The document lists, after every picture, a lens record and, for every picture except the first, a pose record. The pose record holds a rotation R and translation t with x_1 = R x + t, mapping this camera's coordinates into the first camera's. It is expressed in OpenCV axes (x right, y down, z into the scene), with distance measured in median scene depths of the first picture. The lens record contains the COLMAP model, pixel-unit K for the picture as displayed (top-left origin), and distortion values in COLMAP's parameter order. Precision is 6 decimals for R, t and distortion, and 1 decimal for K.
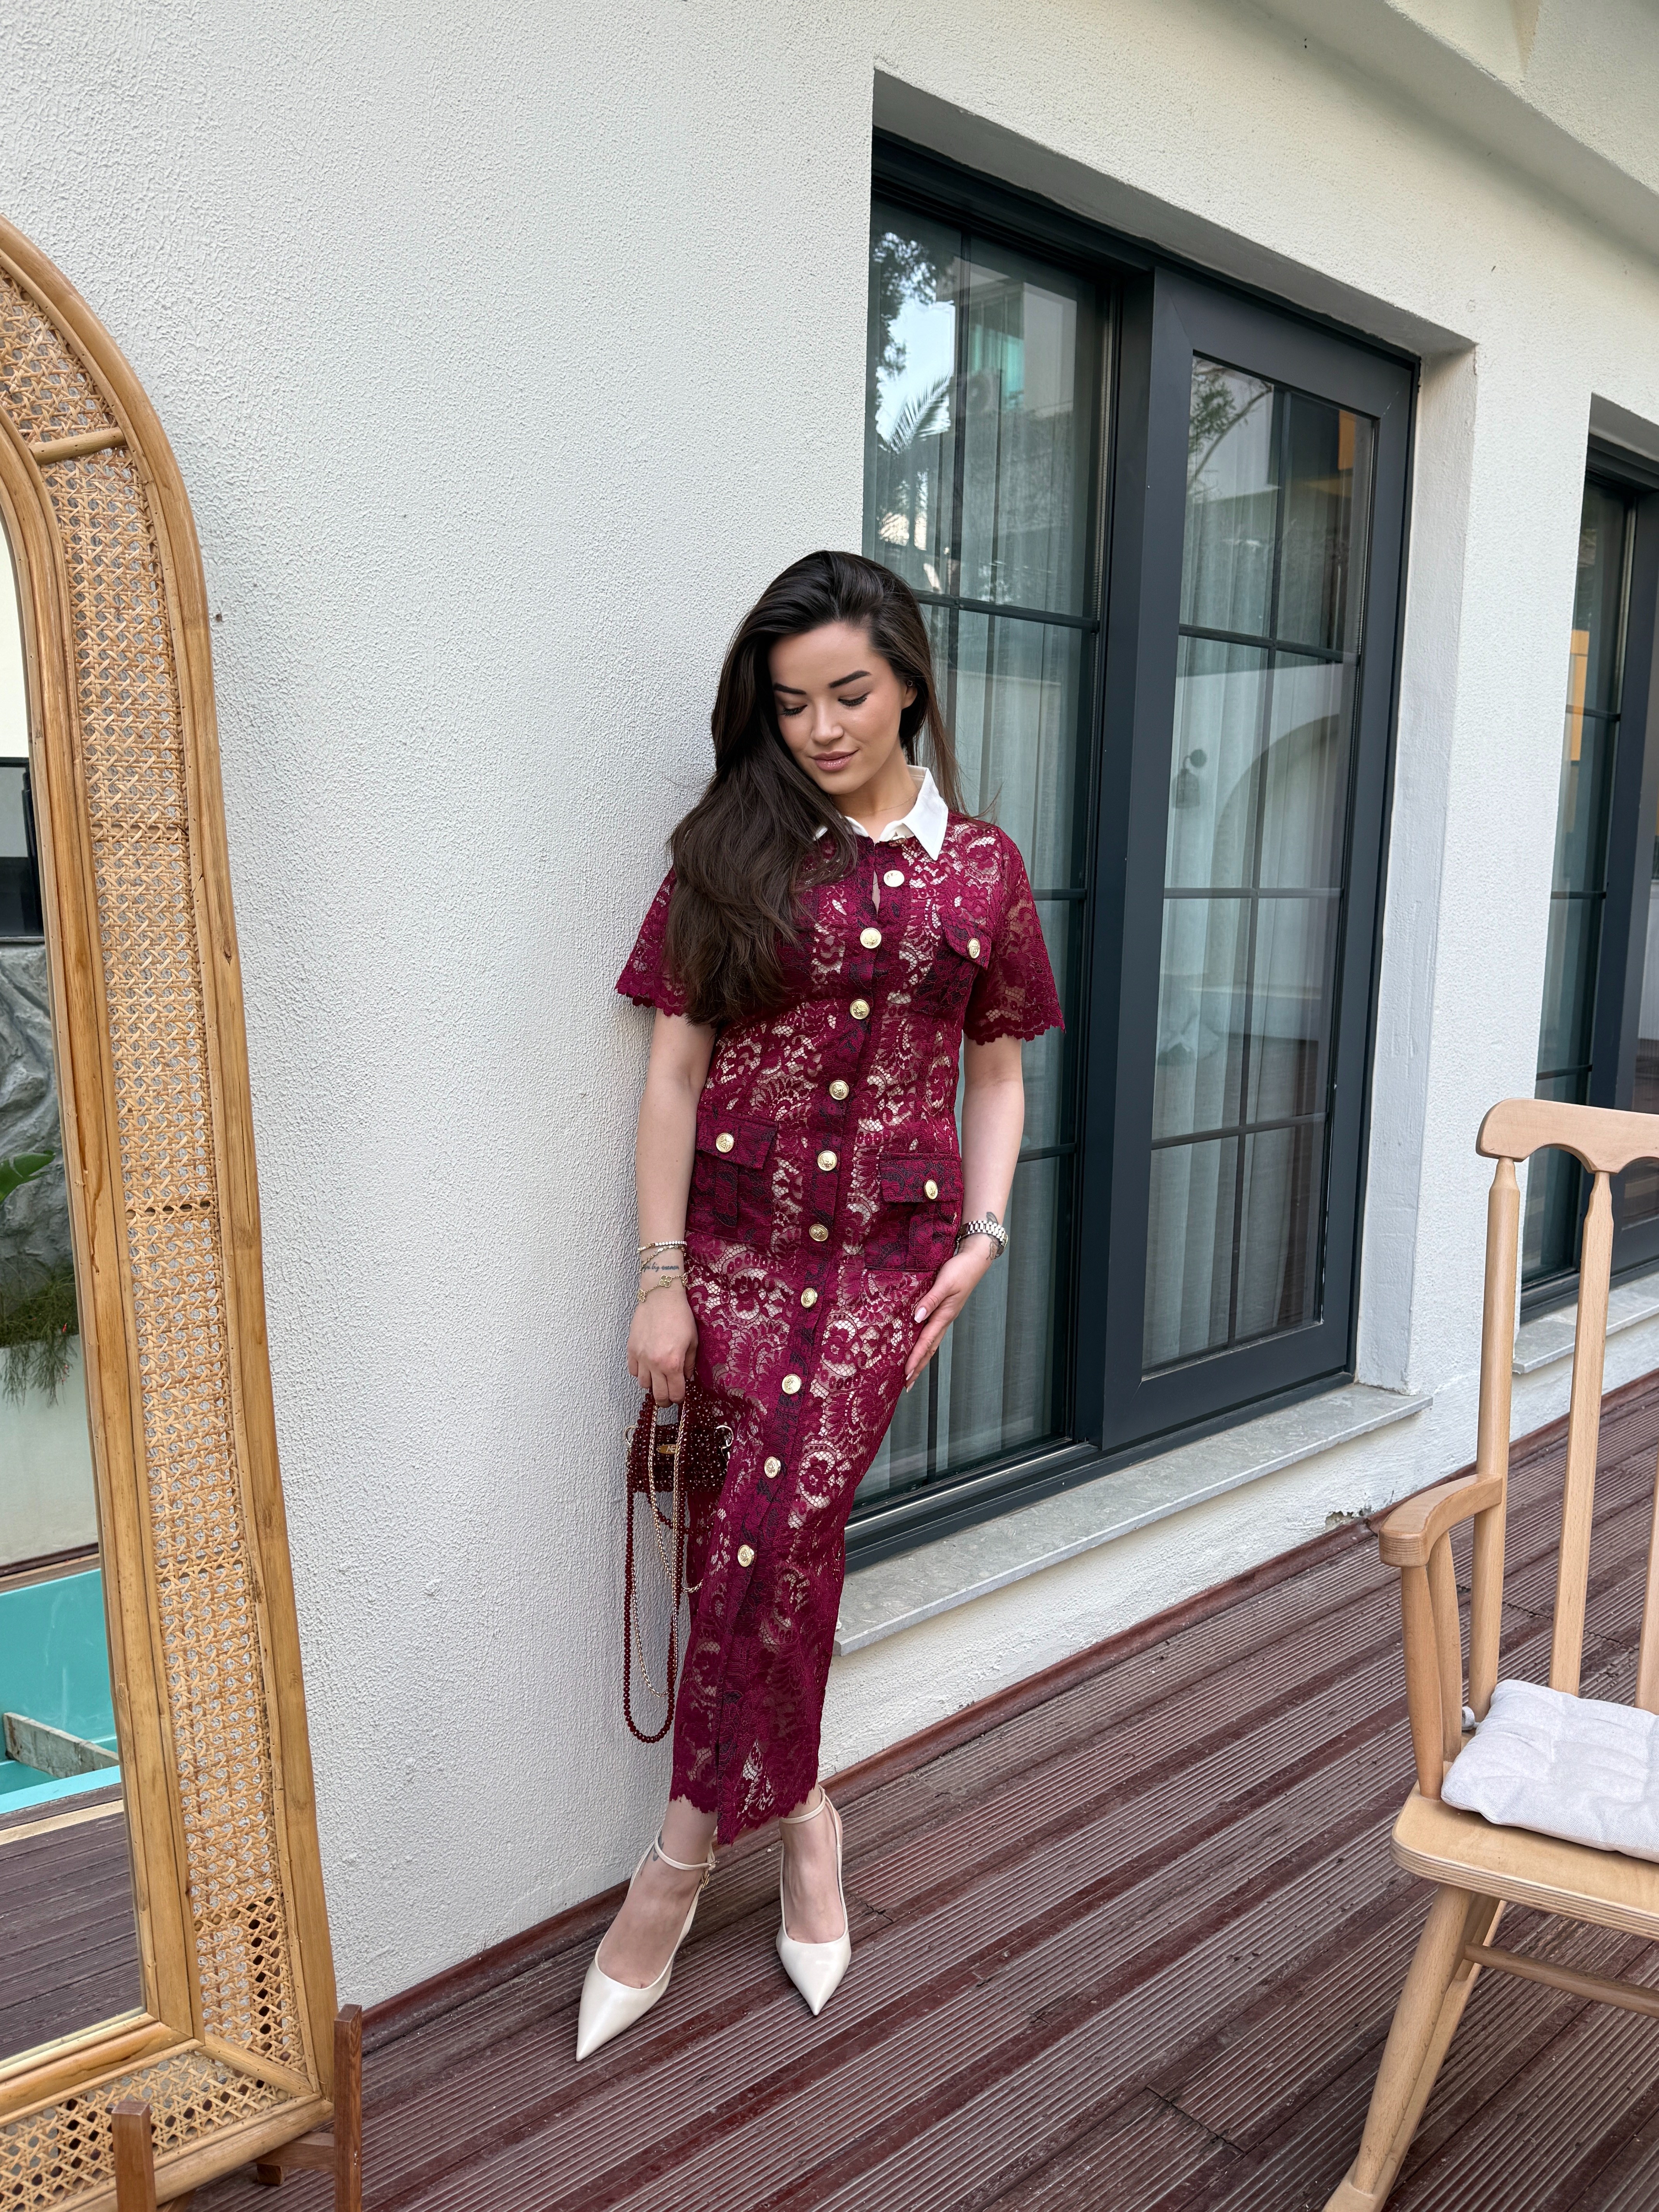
lens RADIAL K [[1763.0, 0, 814.6], [0, 1763.0, 1109.8], [0, 0, 1]] dist [0.005018, -0.014350]
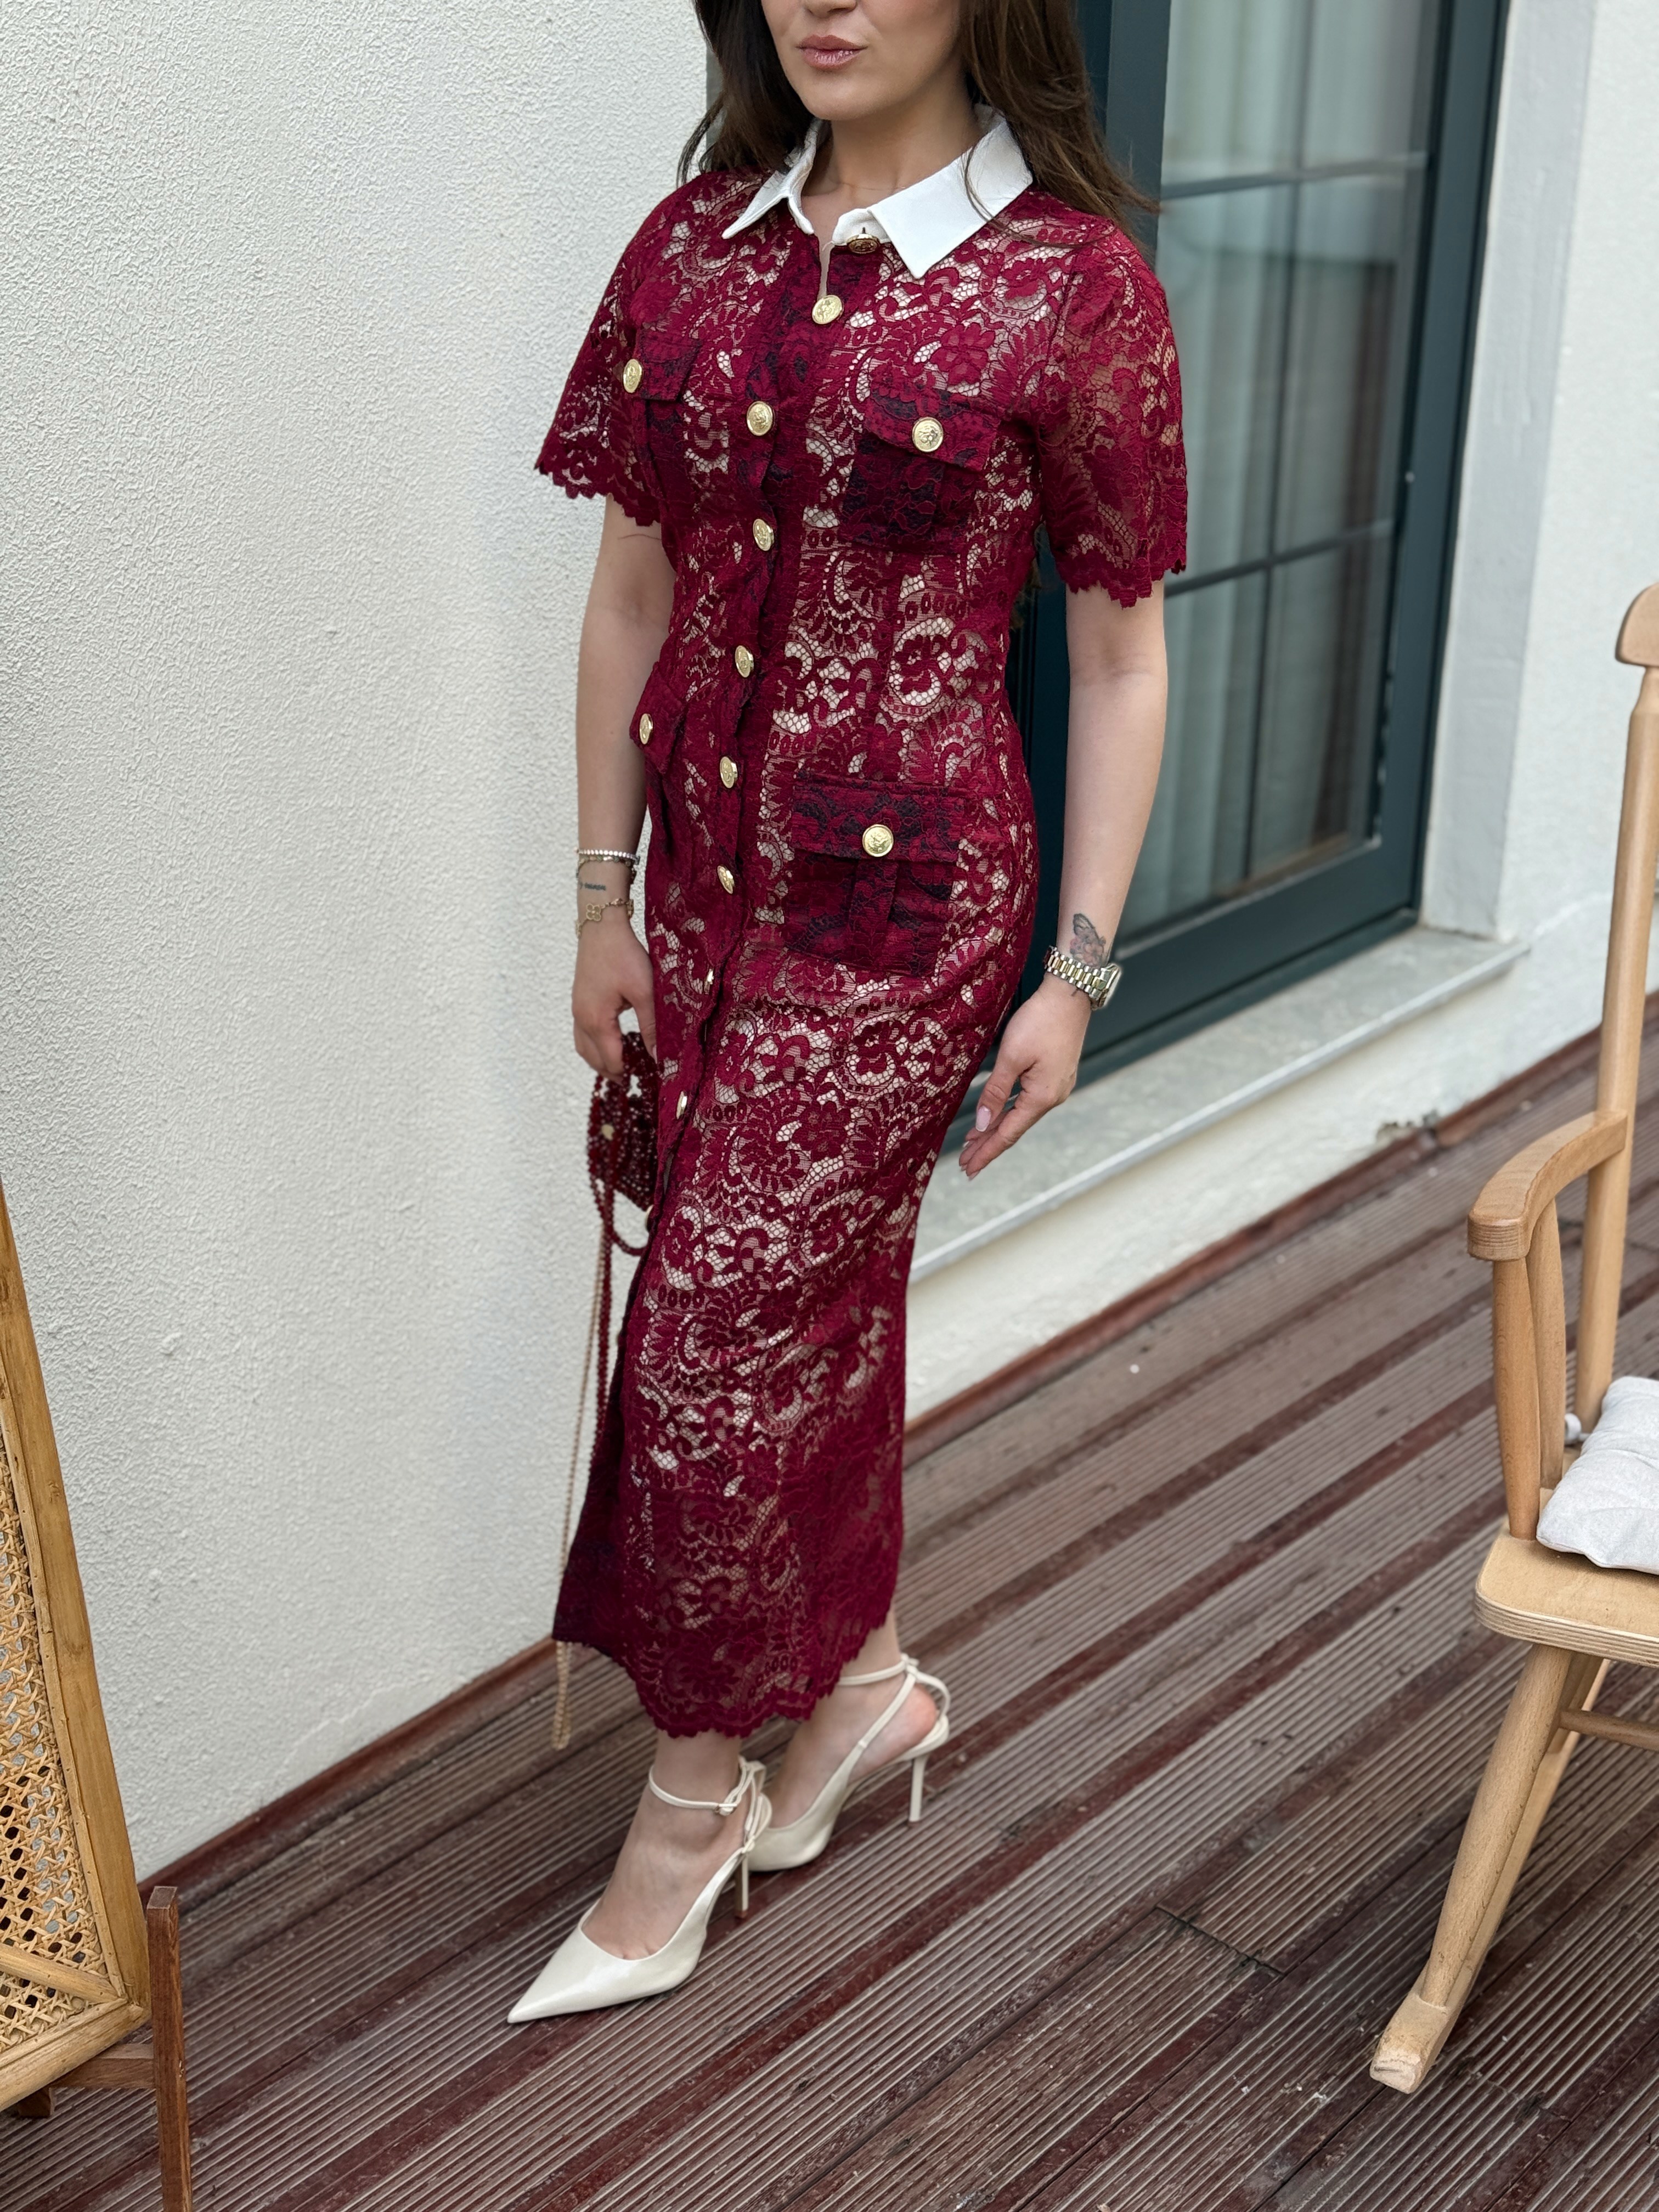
lens RADIAL K [[3099.8, 0, 829.5], [0, 3099.8, 1106.0], [0, 0, 1]] dist [0.237484, -0.589856]
pose [[0.992582, -0.048245, 0.111597, -0.093075], [0.020242, 0.970662, 0.239595, -0.124214], [-0.119882, -0.235558, 0.964438, -0.238251]]
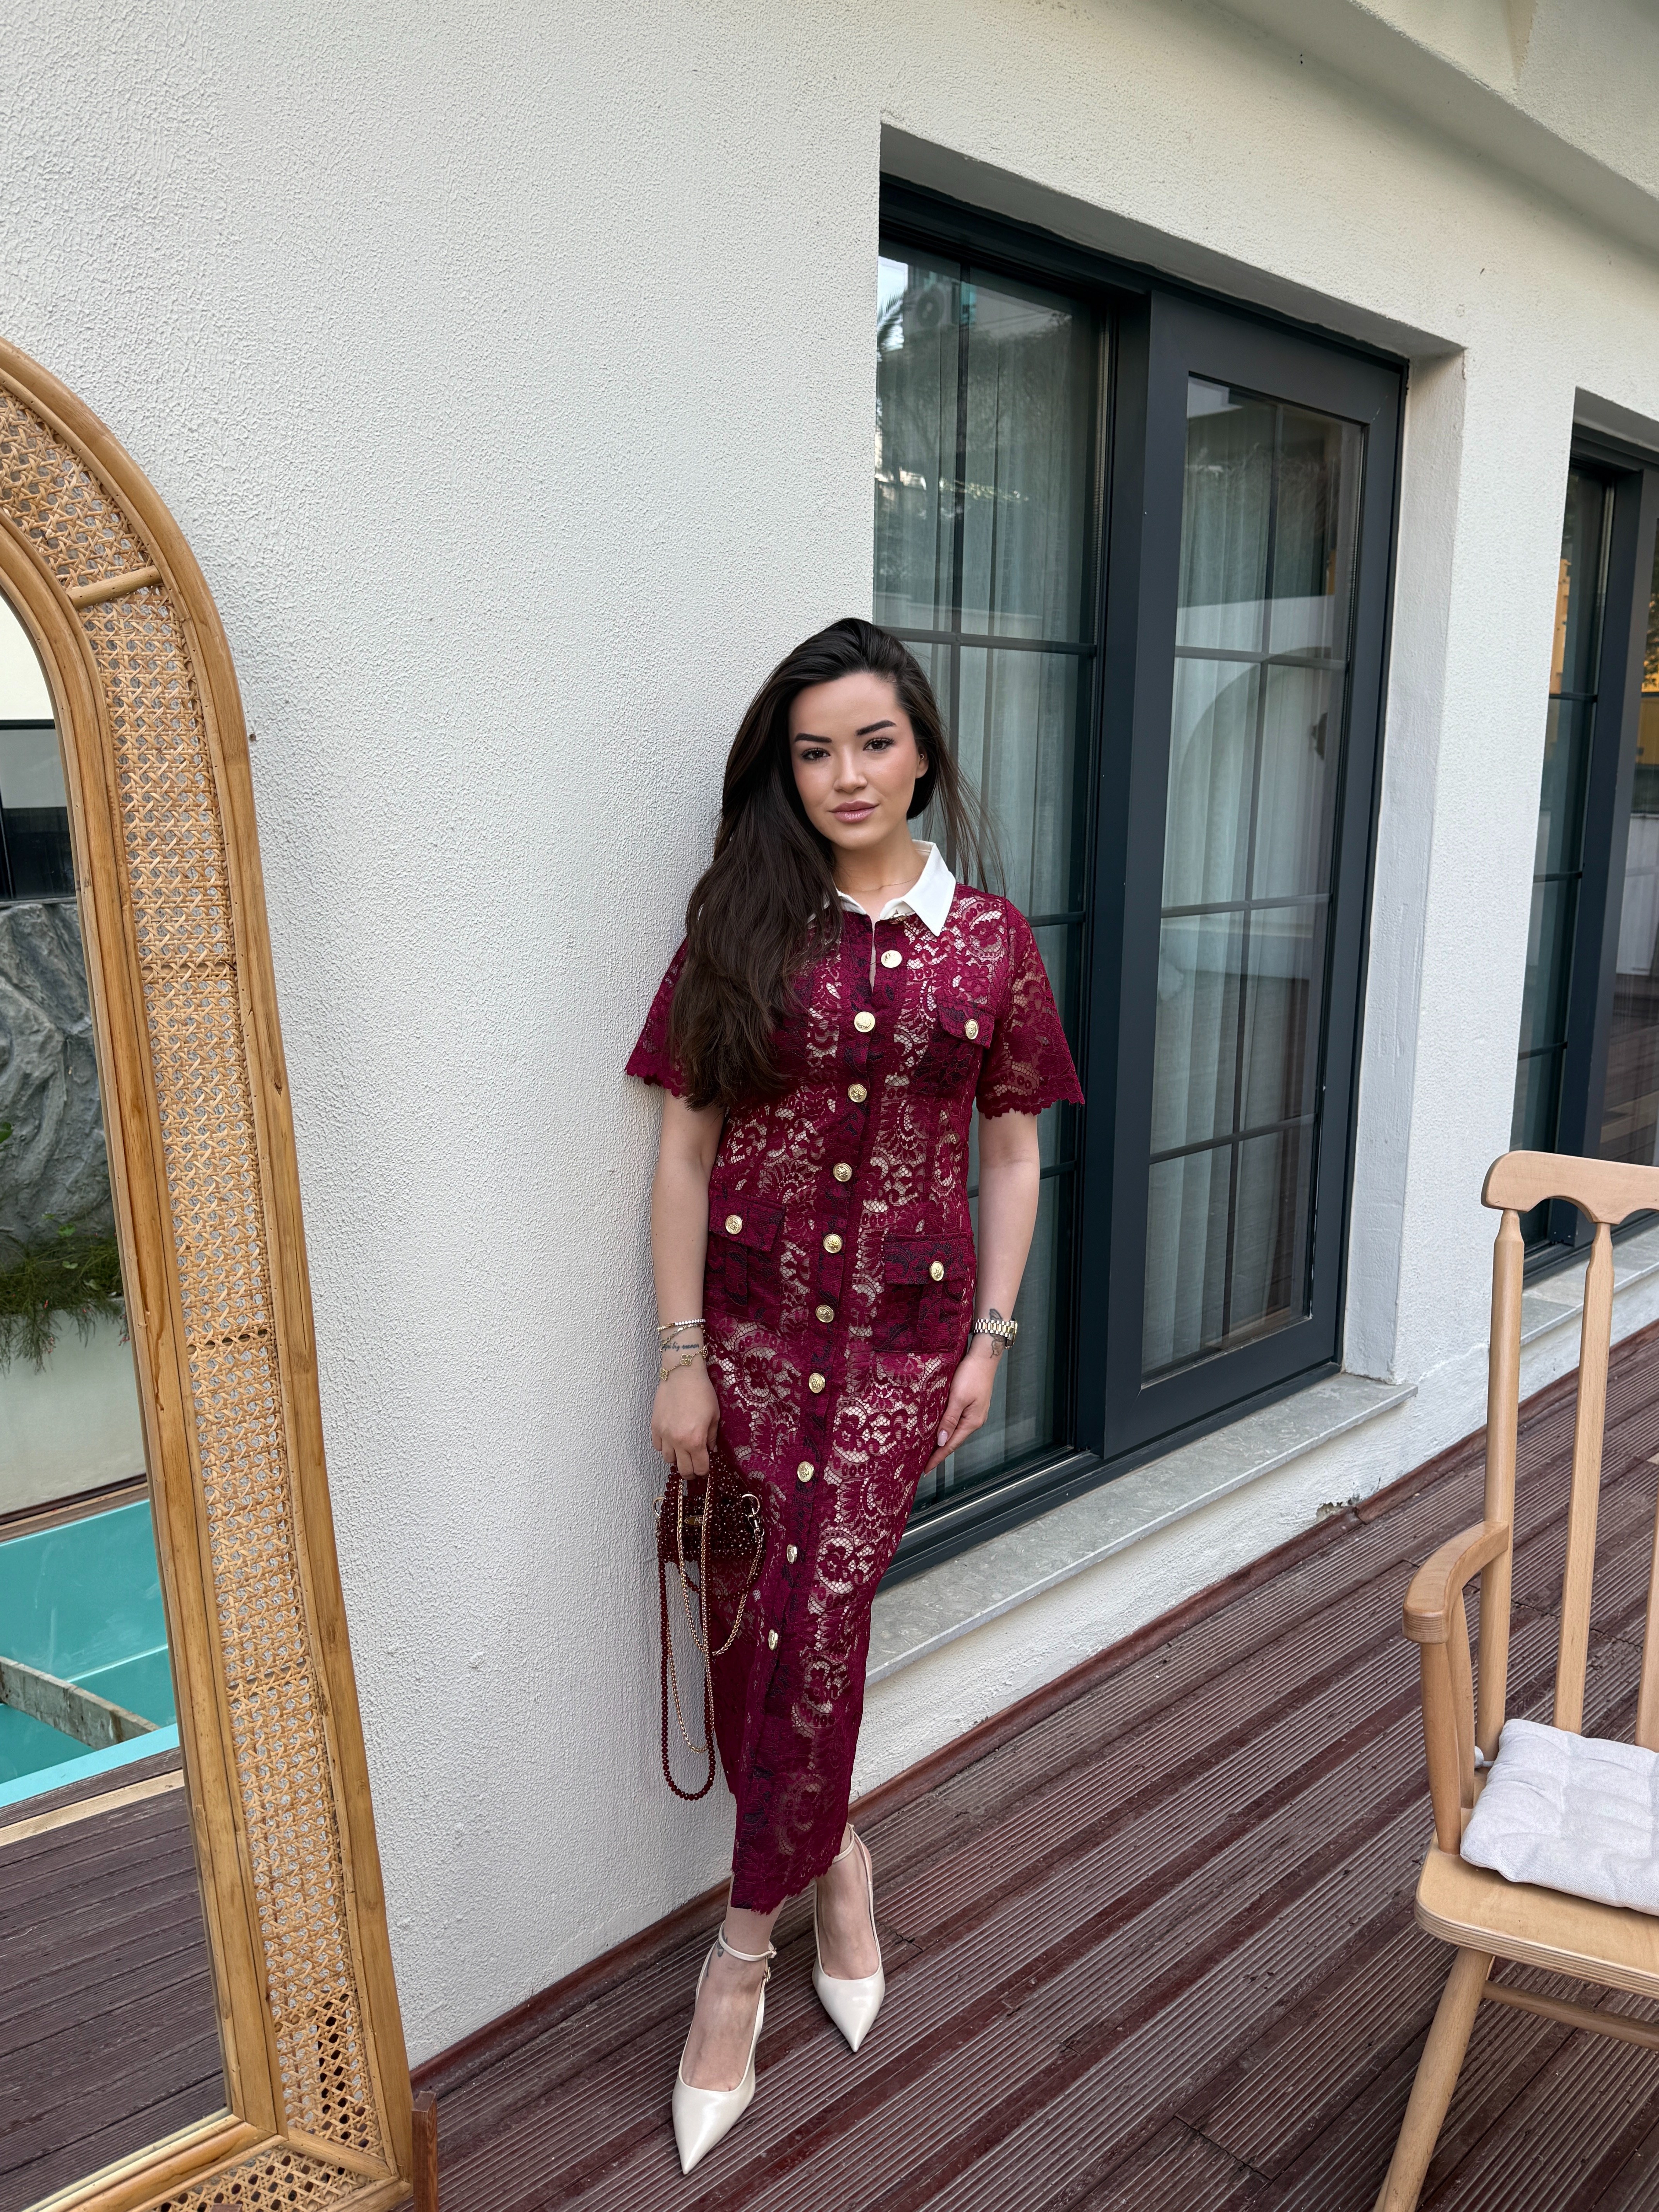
lens RADIAL K [[1764.1, 0, 818.0], [0, 1764.1, 1106.0], [0, 0, 1]] dist [0.010264, -0.020882]
pose [[0.999515, -0.016798, 0.026226, -0.041549], [0.015551, 0.998772, 0.047040, -0.099192], [-0.026984, -0.046609, 0.998549, -0.015110]]
